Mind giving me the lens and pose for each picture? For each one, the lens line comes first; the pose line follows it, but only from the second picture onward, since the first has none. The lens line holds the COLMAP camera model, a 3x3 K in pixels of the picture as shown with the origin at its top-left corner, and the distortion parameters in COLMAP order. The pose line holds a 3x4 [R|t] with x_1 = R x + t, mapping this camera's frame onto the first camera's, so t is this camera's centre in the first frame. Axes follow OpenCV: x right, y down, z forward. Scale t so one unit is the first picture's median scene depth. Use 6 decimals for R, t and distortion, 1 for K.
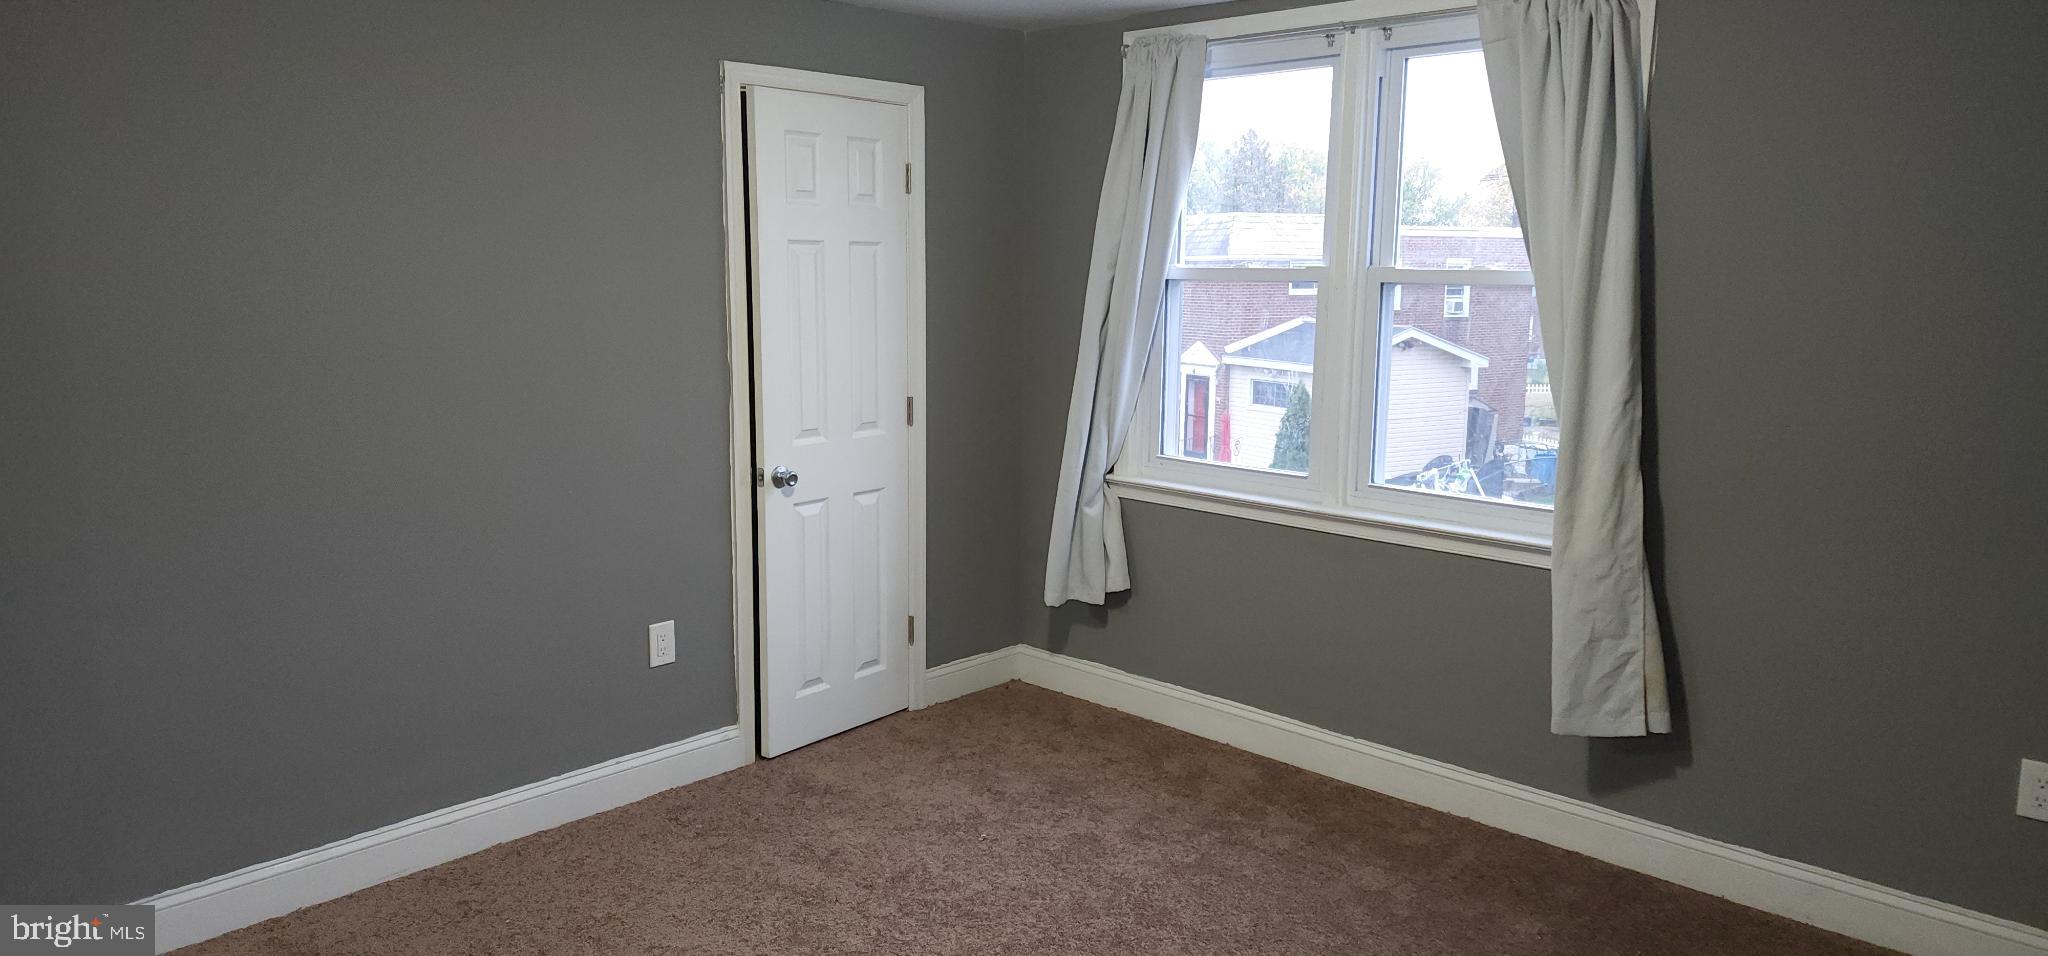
lens RADIAL K [[1345.8, 0, 1015.2], [0, 1345.8, 545.2], [0, 0, 1]] dist [0.056561, -0.000956]
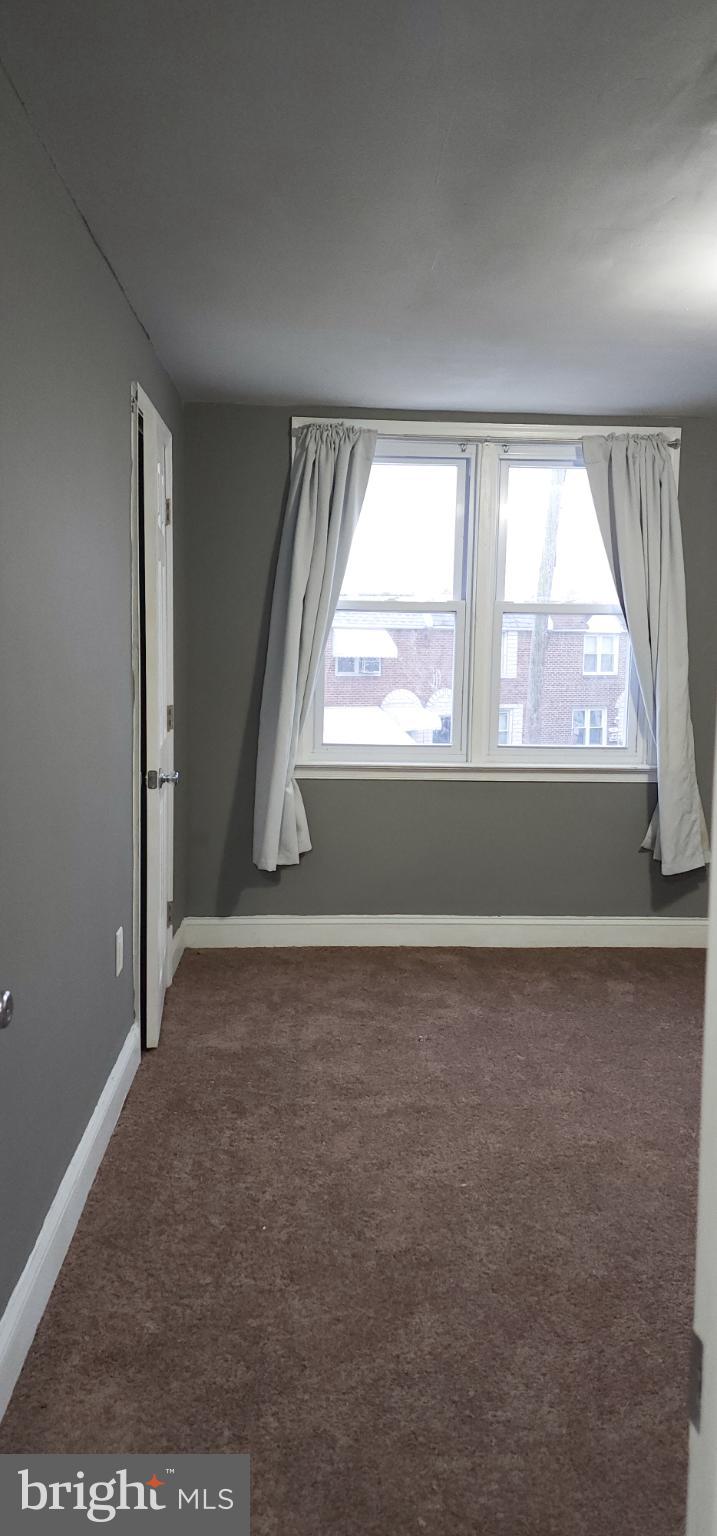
lens RADIAL K [[1009.3, 0, 358.9], [0, 1009.3, 817.2], [0, 0, 1]] dist [0.056561, -0.000956]
pose [[0.673504, -0.118926, 0.729554, -0.662080], [0.144867, 0.989069, 0.027493, -0.020114], [-0.724849, 0.087171, 0.683371, 0.343516]]
